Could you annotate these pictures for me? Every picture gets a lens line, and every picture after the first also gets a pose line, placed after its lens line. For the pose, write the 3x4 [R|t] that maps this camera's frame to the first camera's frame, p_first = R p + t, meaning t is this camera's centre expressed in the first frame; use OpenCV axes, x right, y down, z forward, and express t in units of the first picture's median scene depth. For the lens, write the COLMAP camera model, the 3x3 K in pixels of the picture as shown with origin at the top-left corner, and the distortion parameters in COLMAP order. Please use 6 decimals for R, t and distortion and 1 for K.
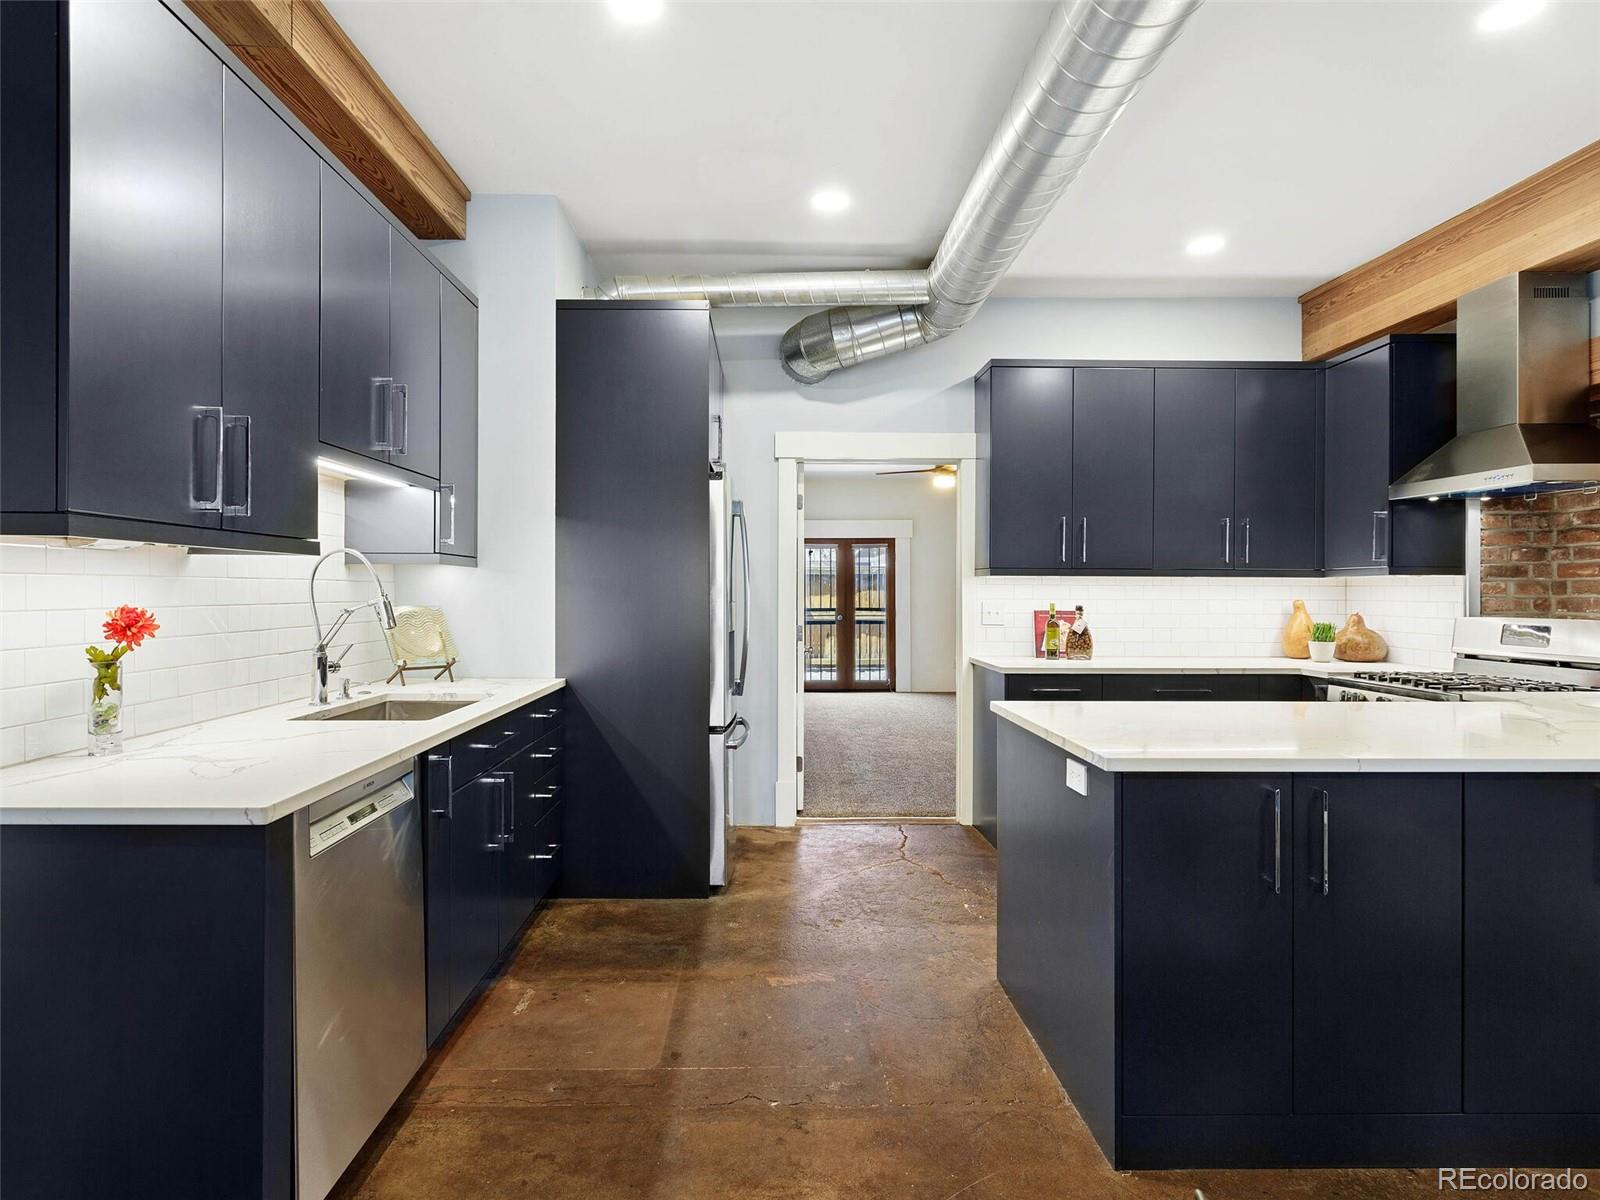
lens RADIAL K [[868.2, 0, 777.4], [0, 868.2, 589.0], [0, 0, 1]] dist [0.001773, 0.002754]
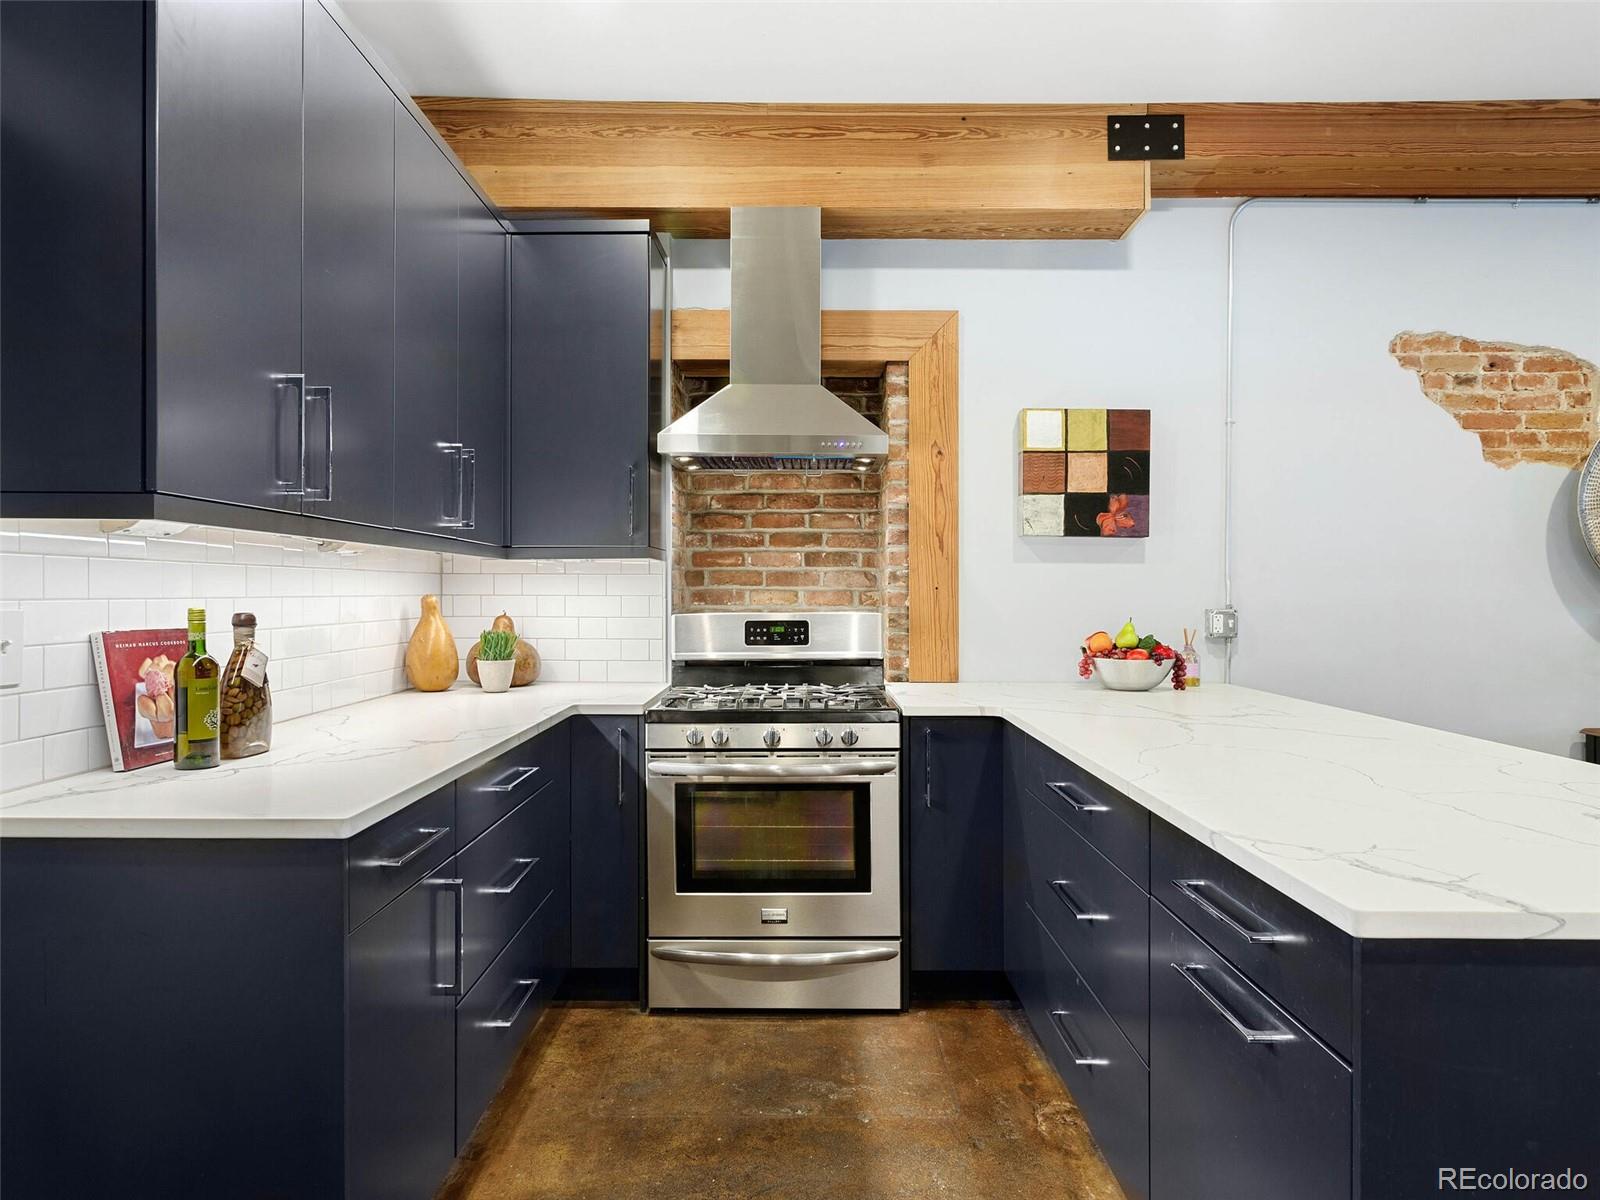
lens RADIAL K [[966.1, 0, 793.3], [0, 966.1, 591.7], [0, 0, 1]] dist [-0.004857, 0.002101]
pose [[0.021455, -0.003832, 0.999762, -0.084939], [-0.004039, 0.999984, 0.003920, 0.008083], [-0.999762, -0.004122, 0.021439, 0.872070]]
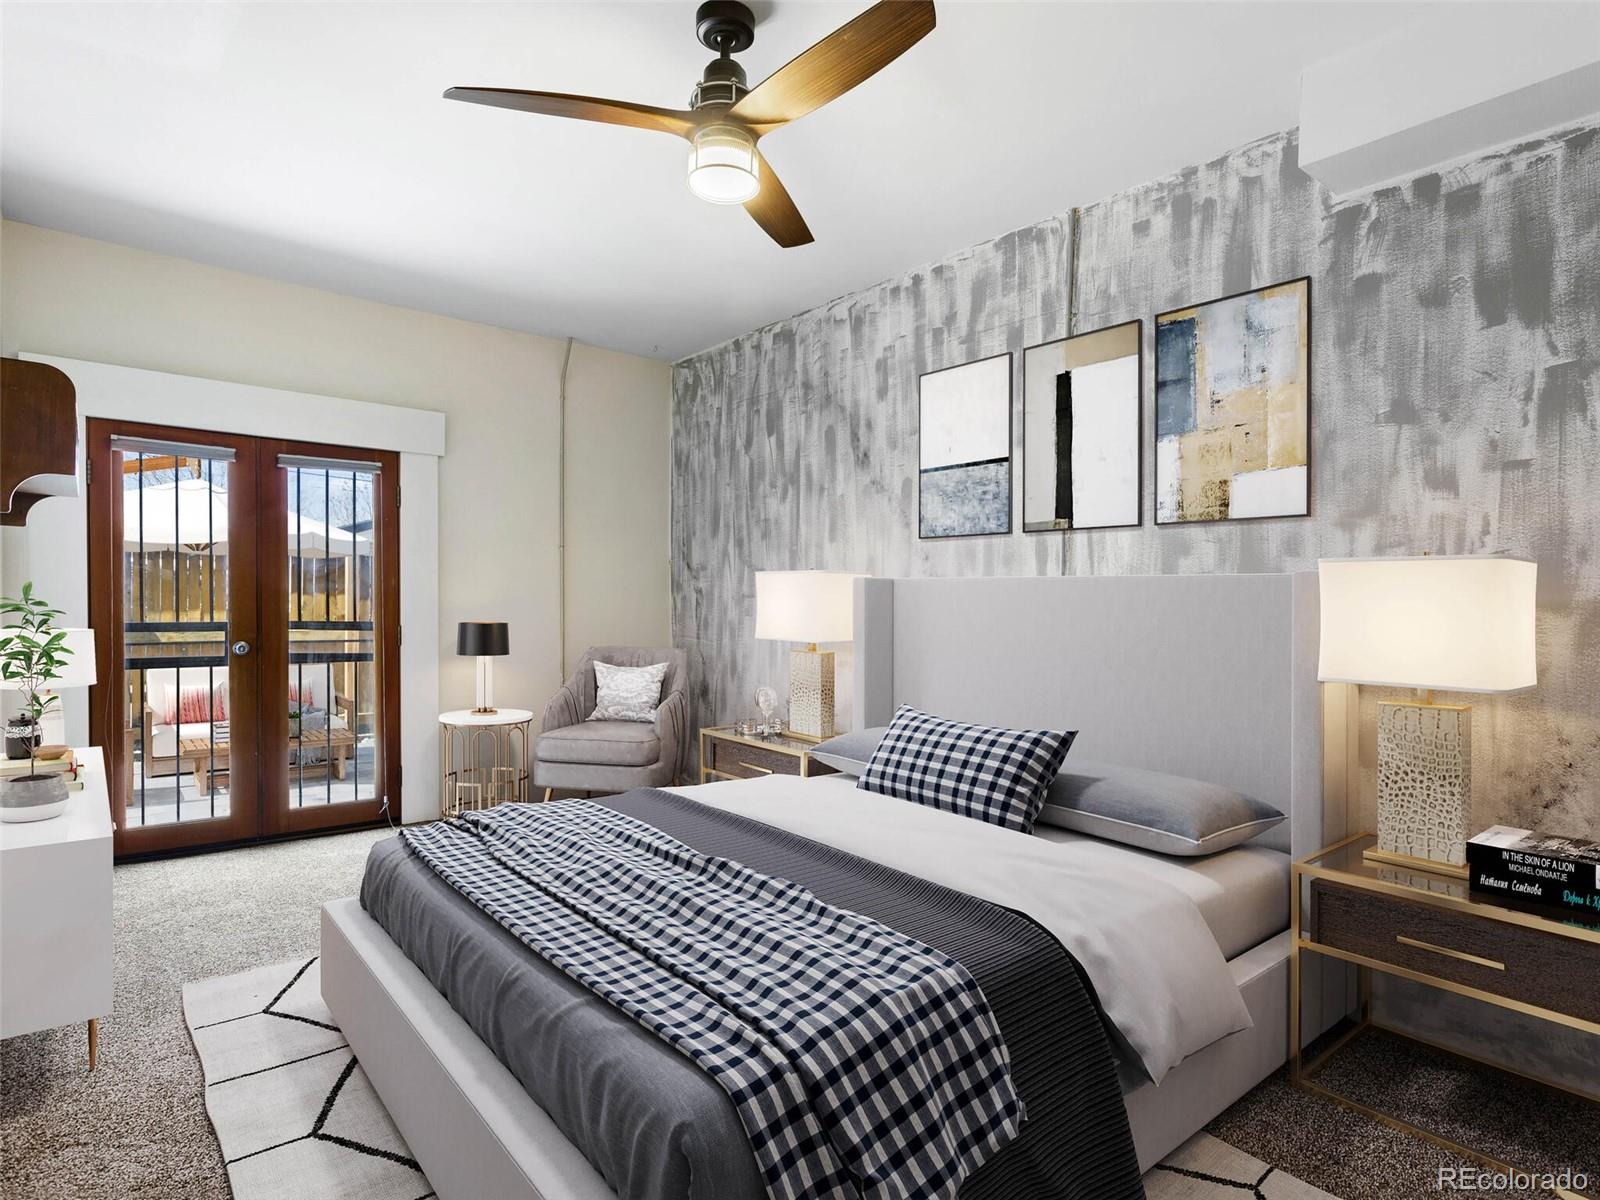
lens RADIAL K [[877.7, 0, 799.6], [0, 877.7, 610.0], [0, 0, 1]] dist [-0.000735, 0.000086]
pose [[0.782105, 0.006187, 0.623116, 0.068590], [-0.015986, 0.999821, 0.010138, 0.024716], [-0.622941, -0.017890, 0.782064, 1.523496]]
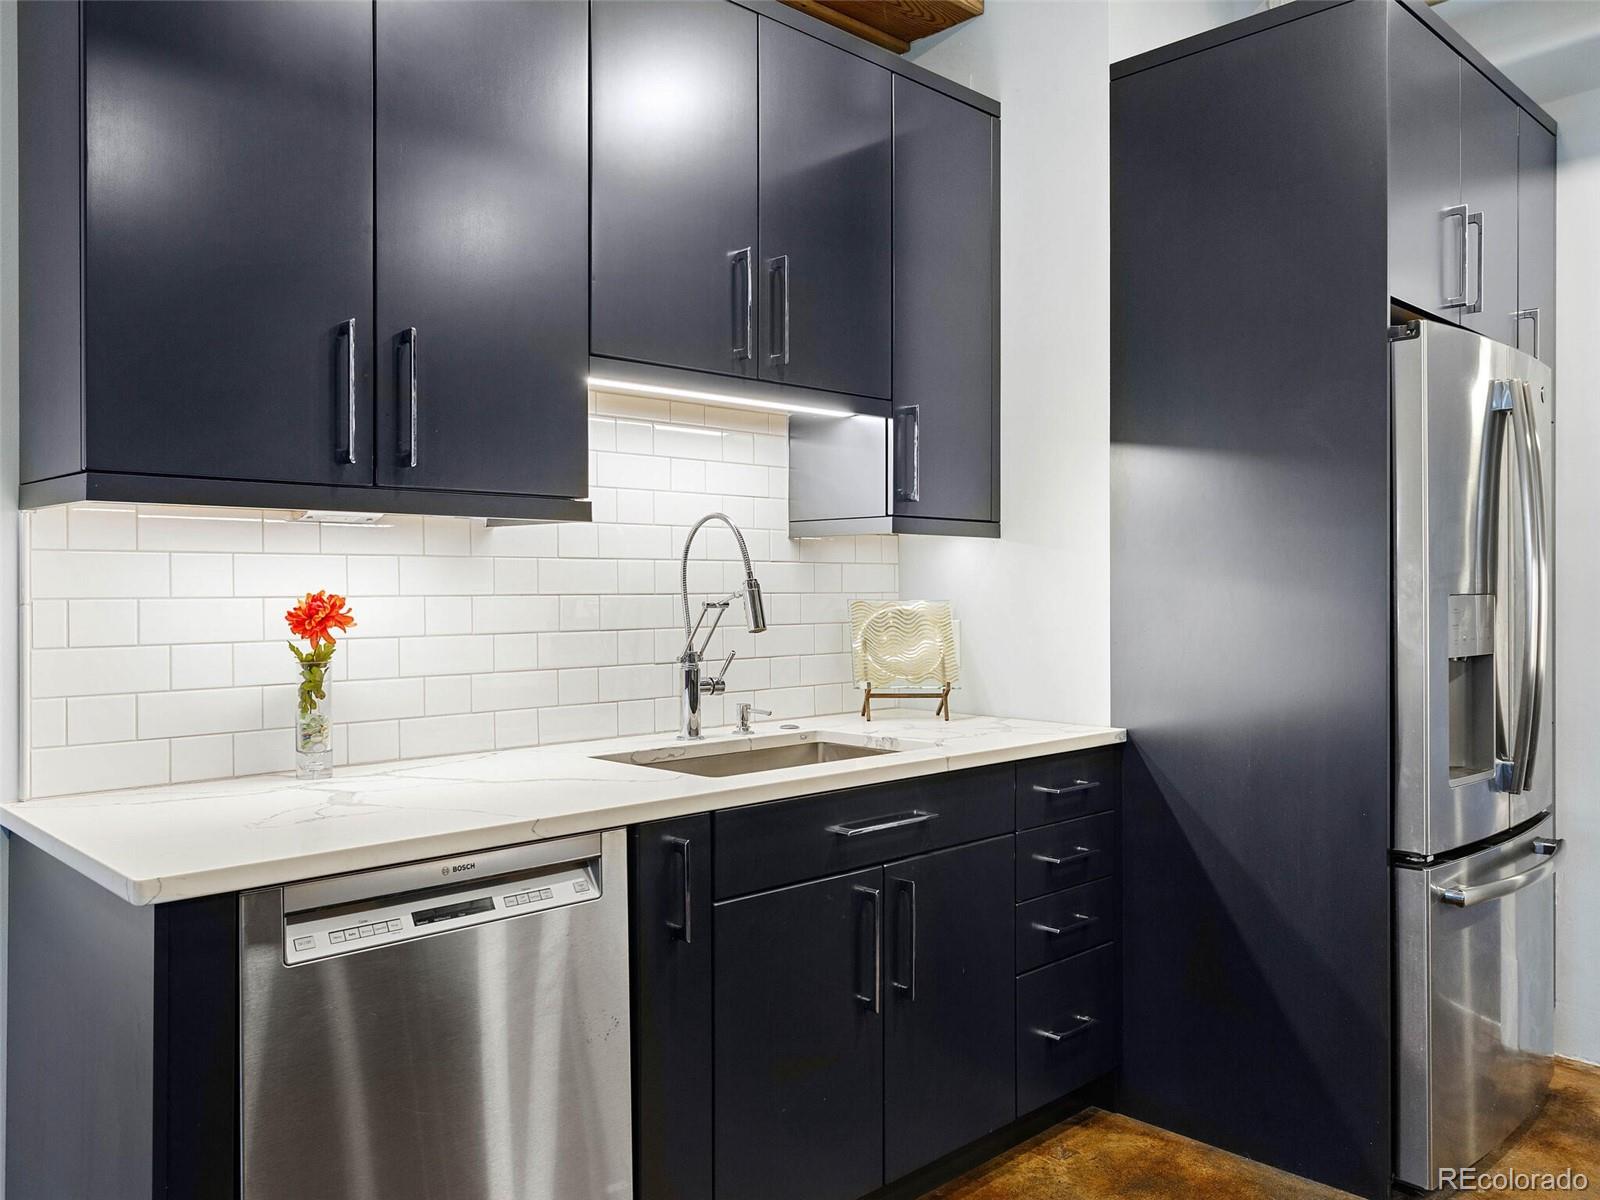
lens RADIAL K [[1250.9, 0, 806.7], [0, 1250.9, 592.1], [0, 0, 1]] dist [0.004518, -0.004925]
pose [[0.696720, 0.000051, -0.717343, 0.178577], [0.004468, 0.999980, 0.004411, 0.008036], [0.717329, -0.006278, 0.696706, 0.254887]]
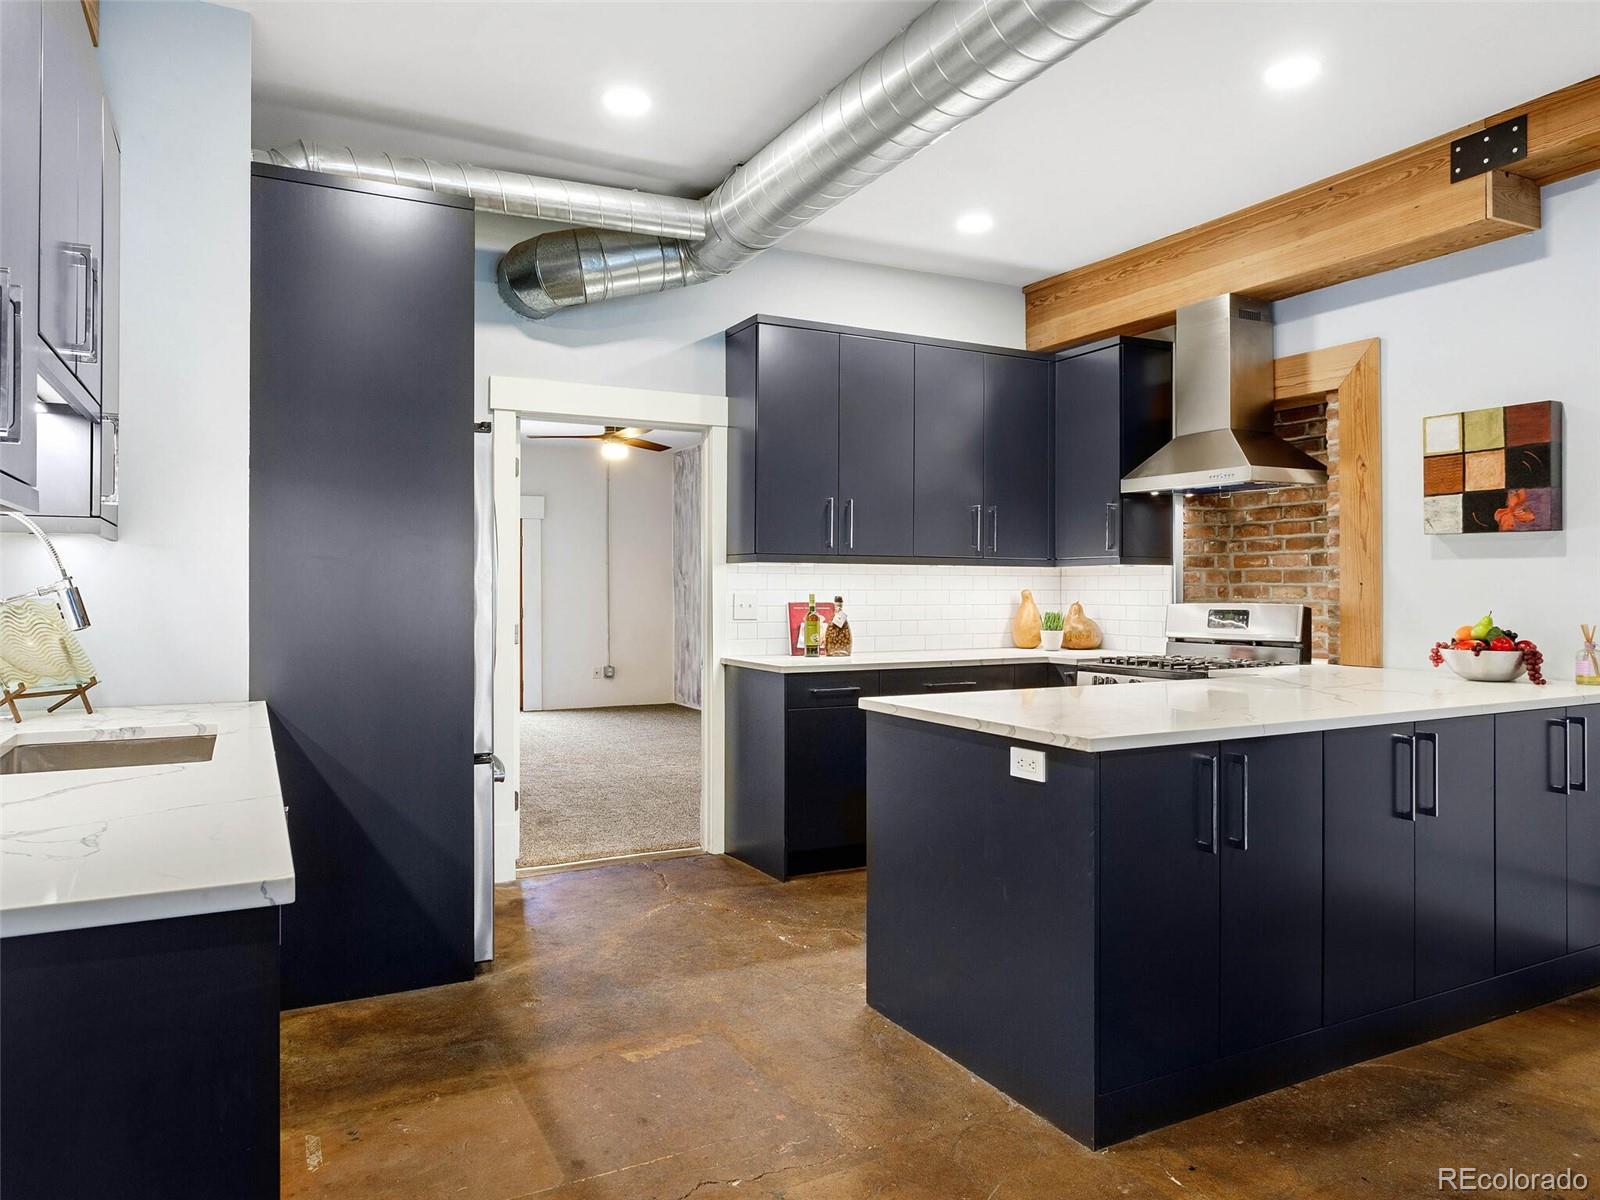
lens RADIAL K [[1067.5, 0, 801.4], [0, 1067.5, 581.7], [0, 0, 1]] dist [-0.010031, 0.006192]
pose [[0.889990, 0.000699, 0.455979, -0.226977], [0.001050, 0.999993, -0.003581, 0.009057], [-0.455978, 0.003666, 0.889983, 0.030565]]
